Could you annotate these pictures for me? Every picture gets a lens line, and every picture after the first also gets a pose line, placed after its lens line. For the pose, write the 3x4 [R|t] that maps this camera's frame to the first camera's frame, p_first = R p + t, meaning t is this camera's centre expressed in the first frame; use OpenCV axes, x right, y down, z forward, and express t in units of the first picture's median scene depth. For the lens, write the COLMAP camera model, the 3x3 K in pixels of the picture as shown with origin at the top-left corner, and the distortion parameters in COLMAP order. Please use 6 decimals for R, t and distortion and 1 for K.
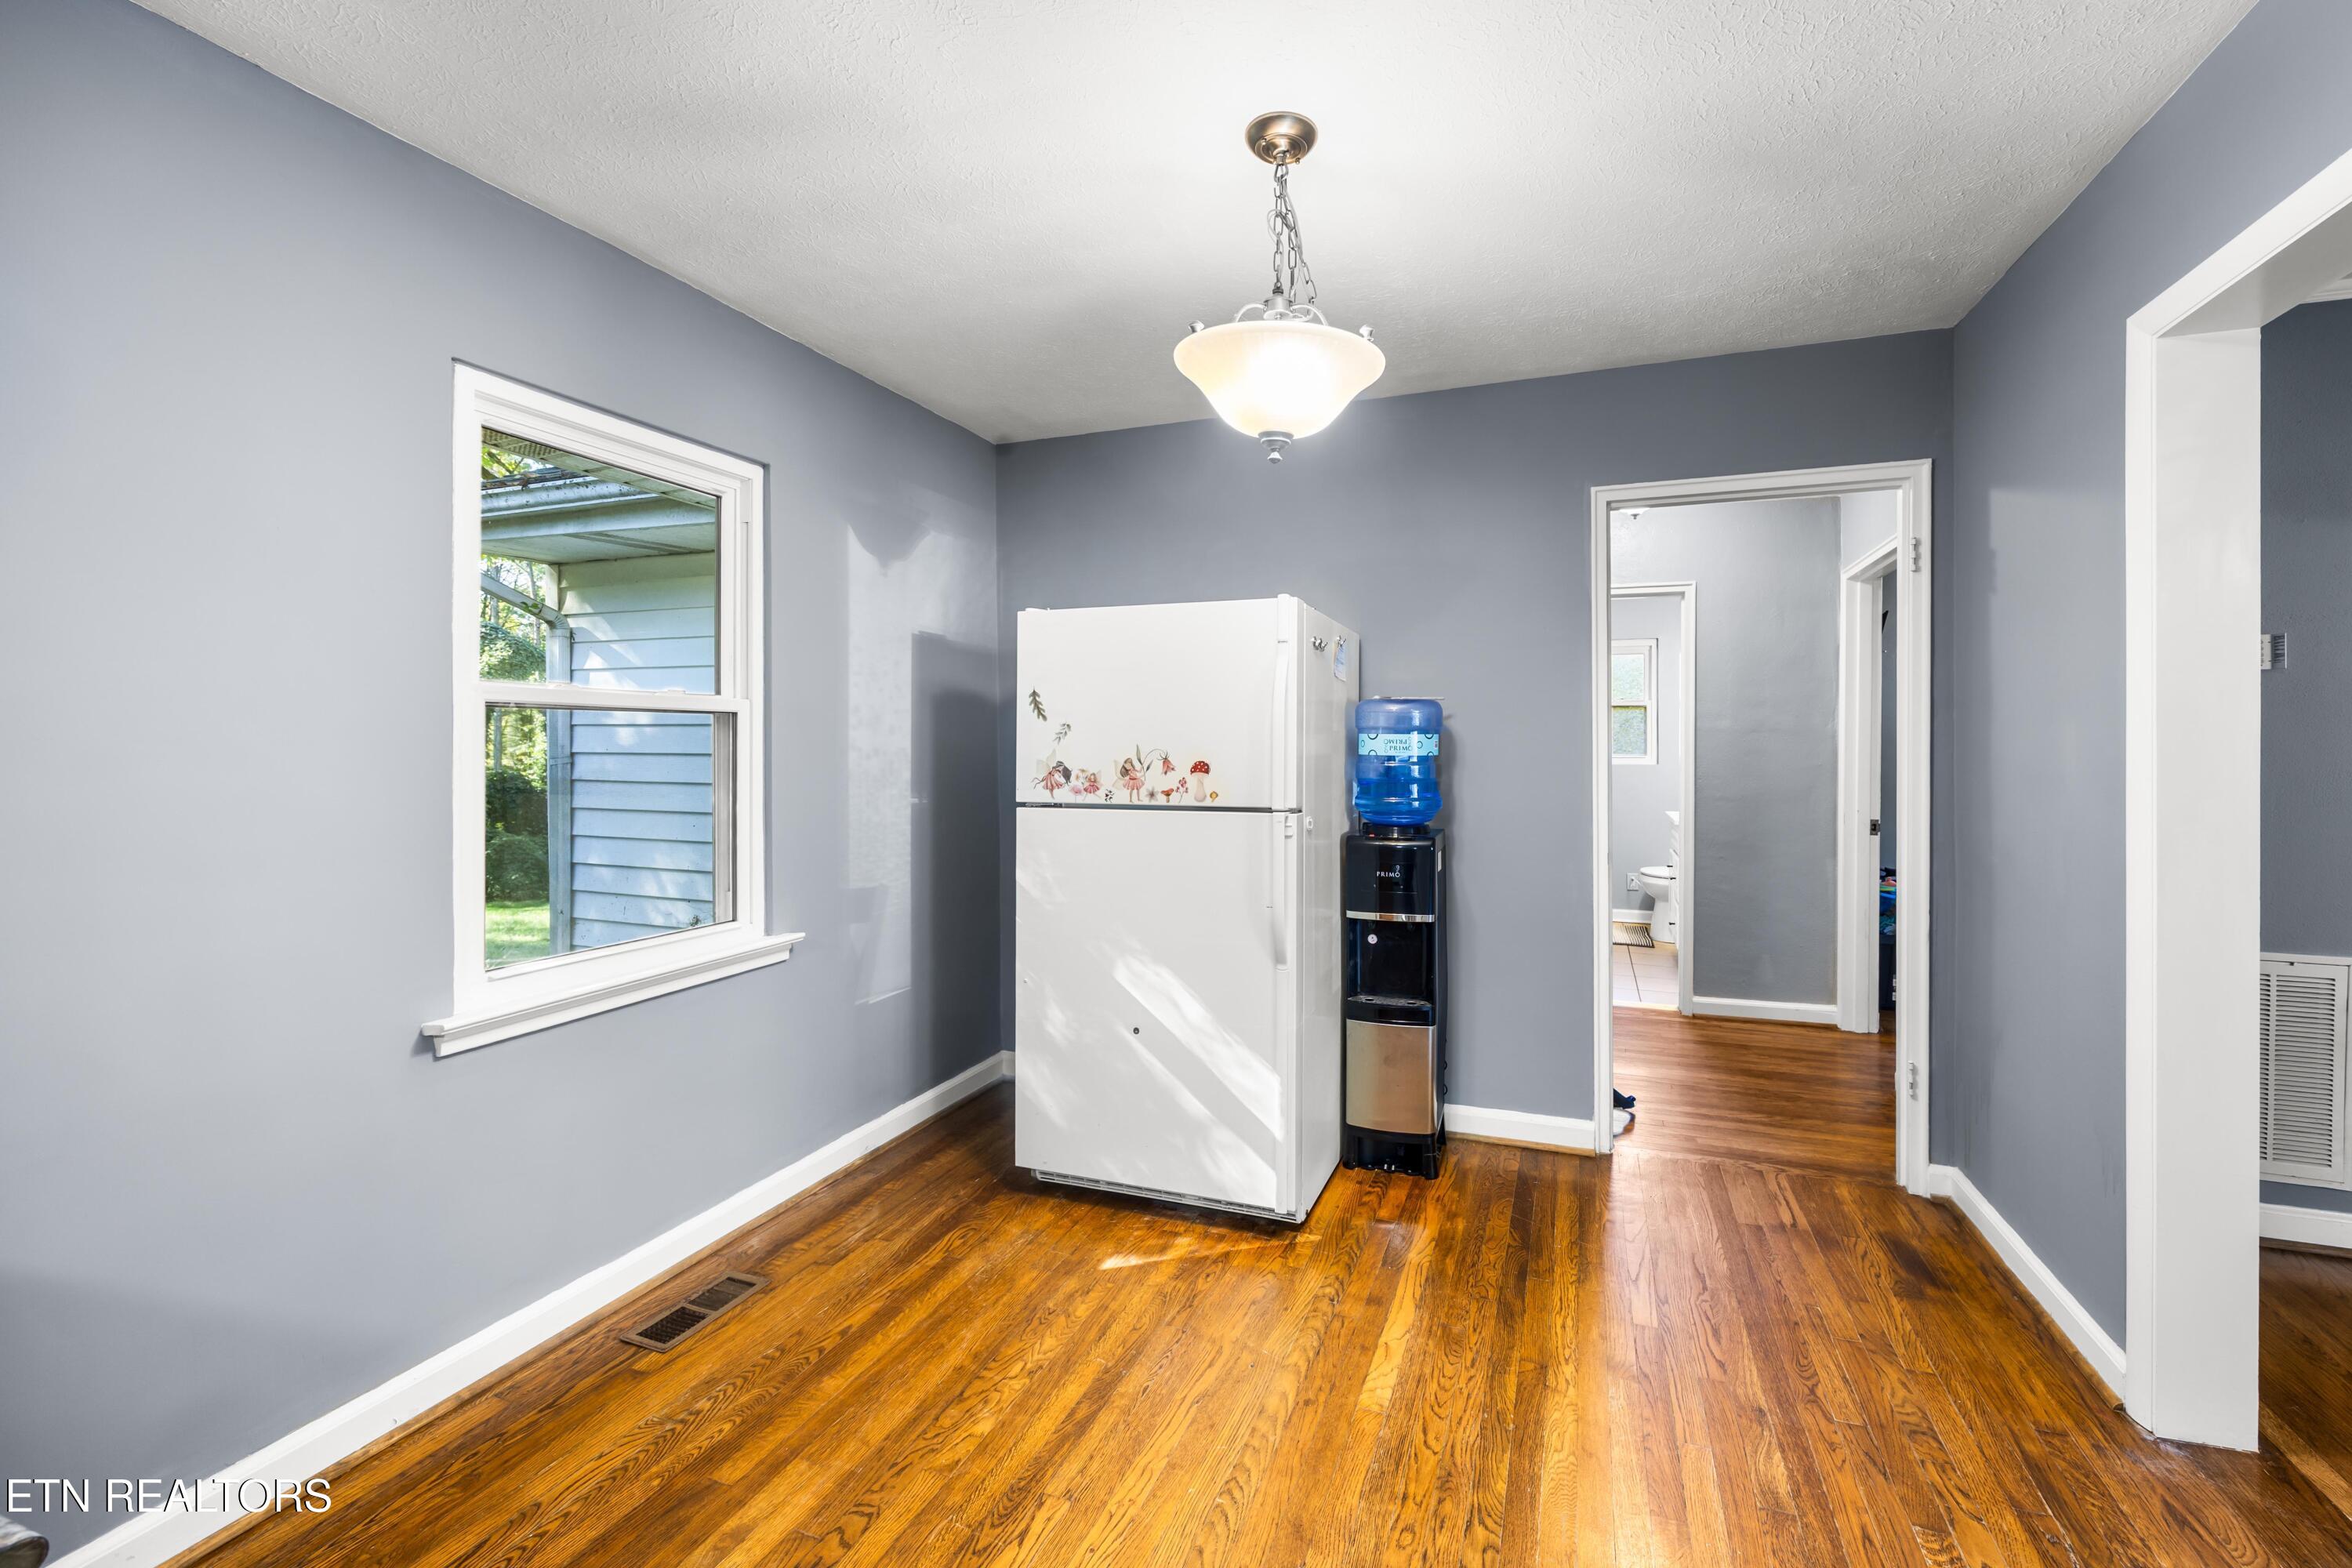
lens RADIAL K [[953.9, 0, 1245.4], [0, 953.9, 751.6], [0, 0, 1]] dist [-0.001681, 0.000129]
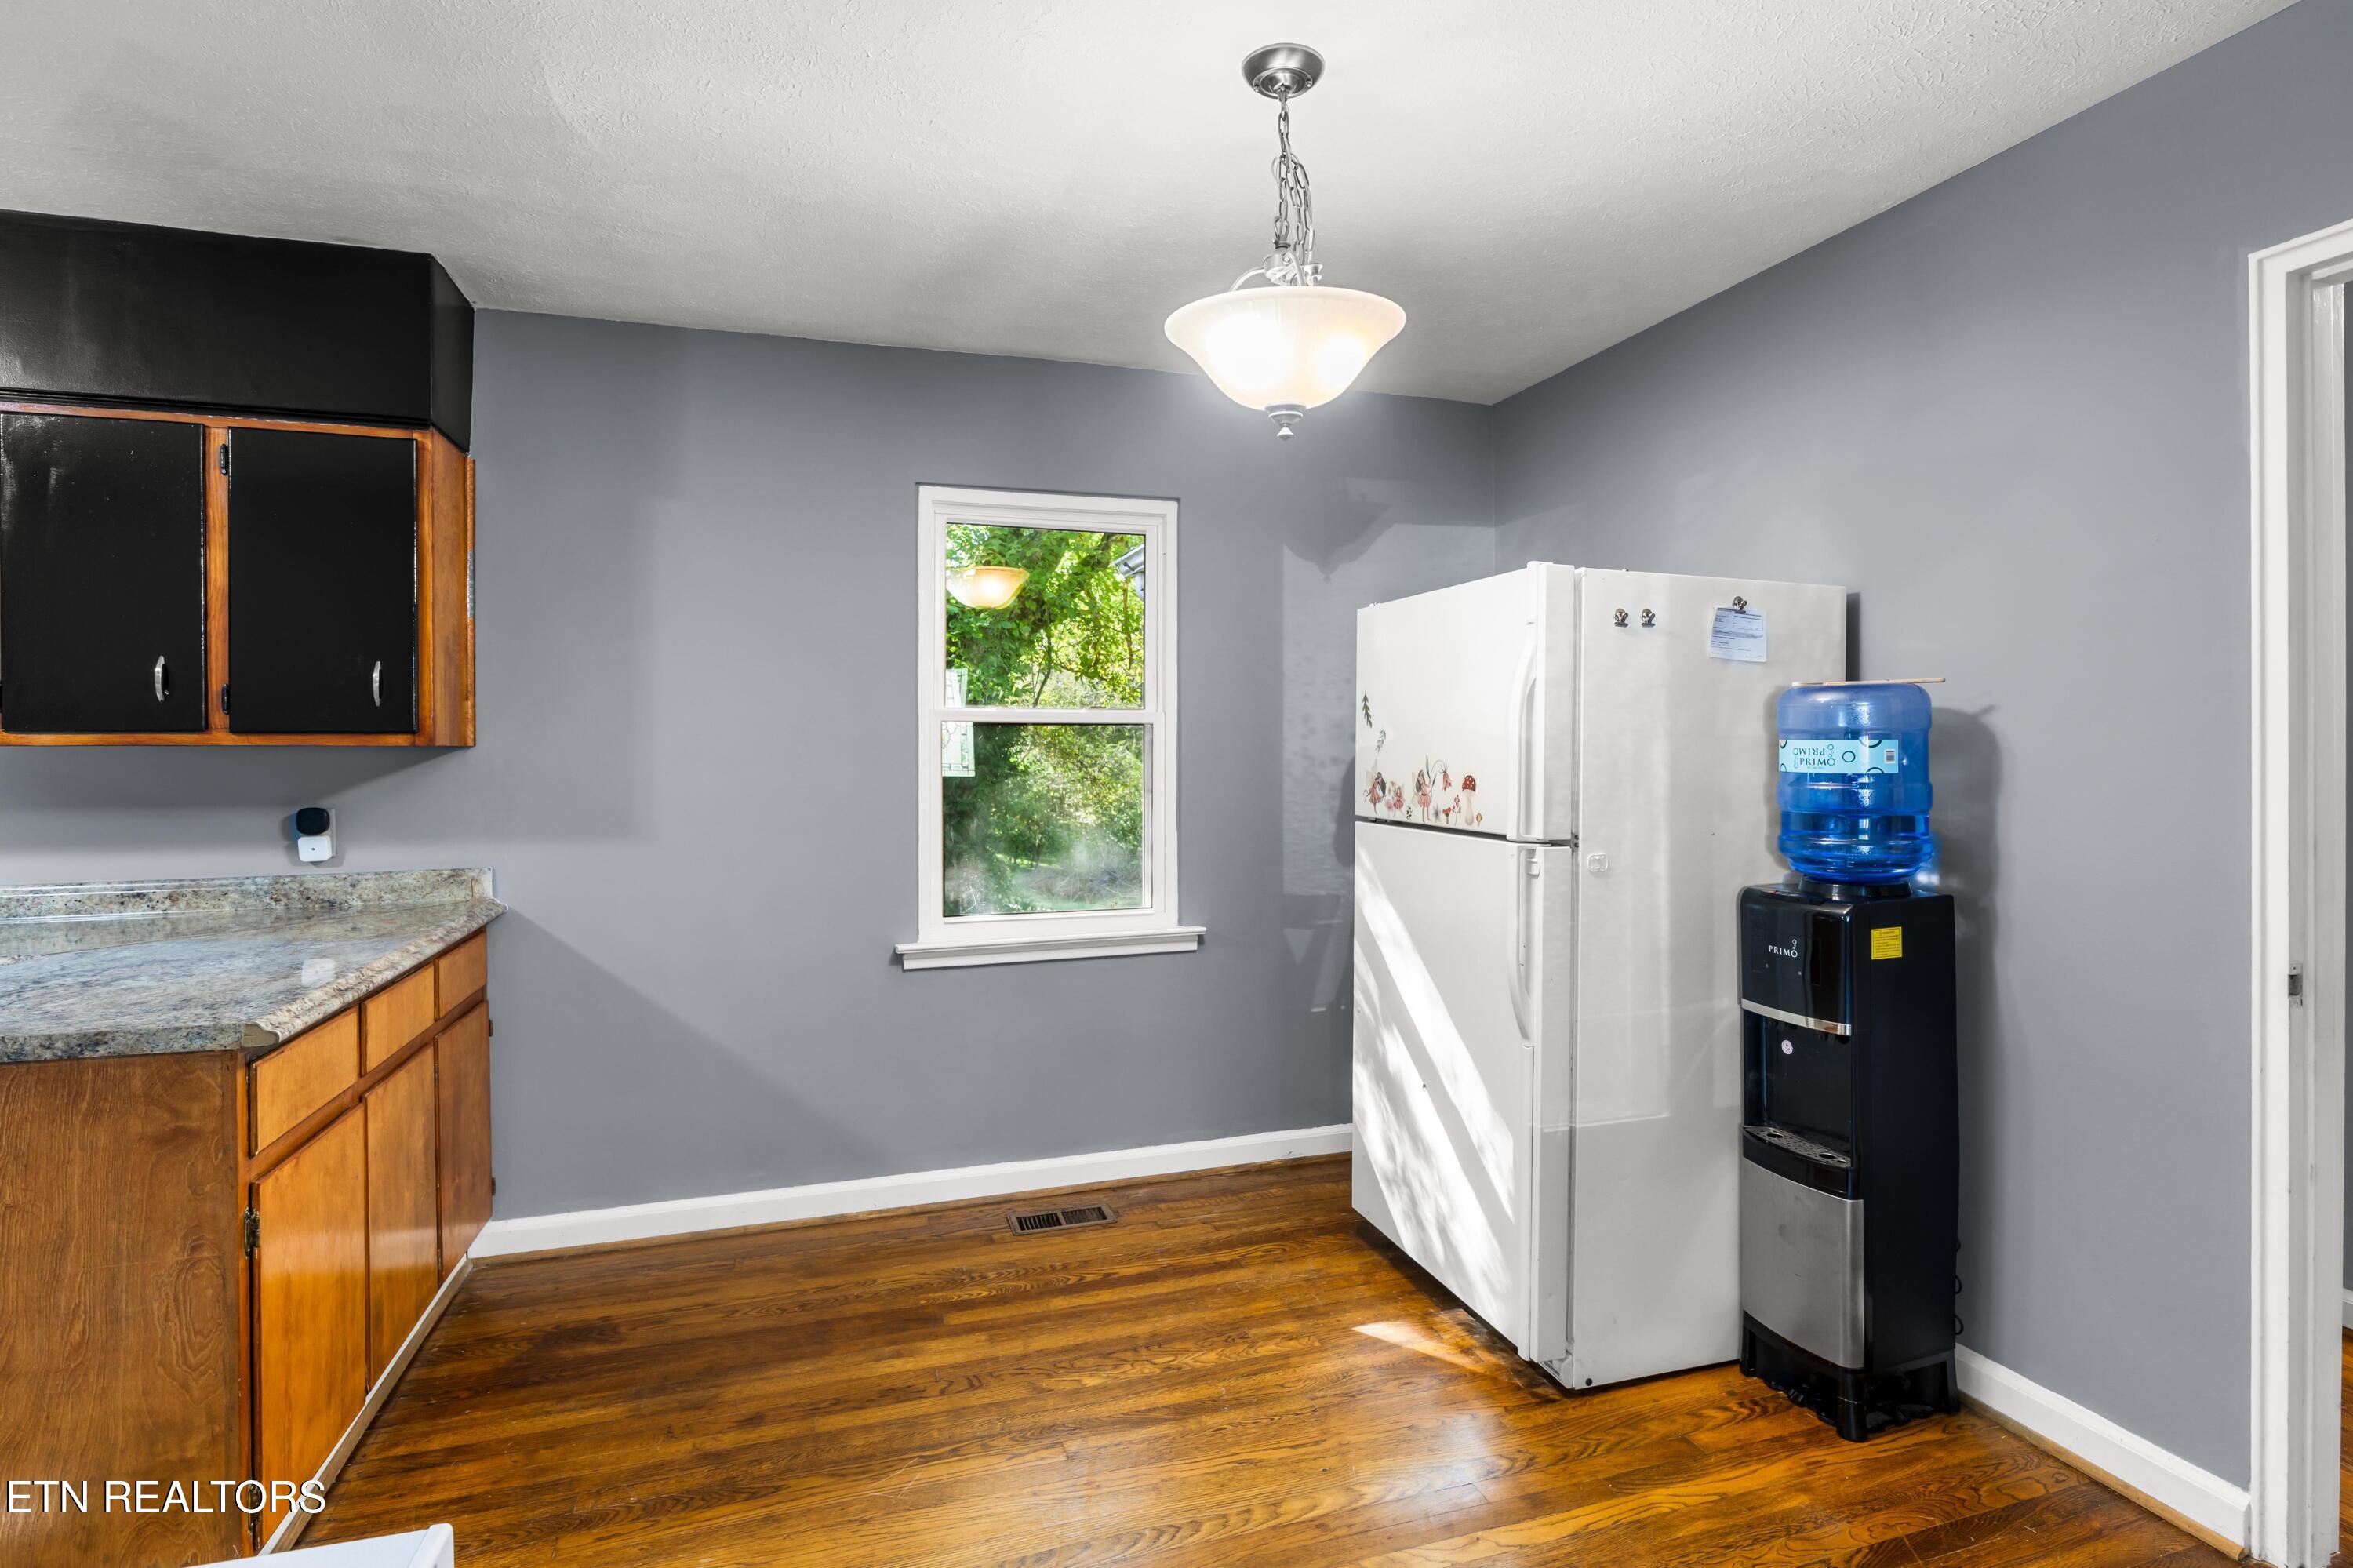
lens RADIAL K [[1170.9, 0, 1187.7], [0, 1170.9, 758.7], [0, 0, 1]] dist [-0.006148, -0.001572]
pose [[0.601235, 0.009280, -0.799018, 0.599053], [-0.003179, 0.999952, 0.009221, -0.012828], [0.799066, -0.003004, 0.601236, 0.198361]]
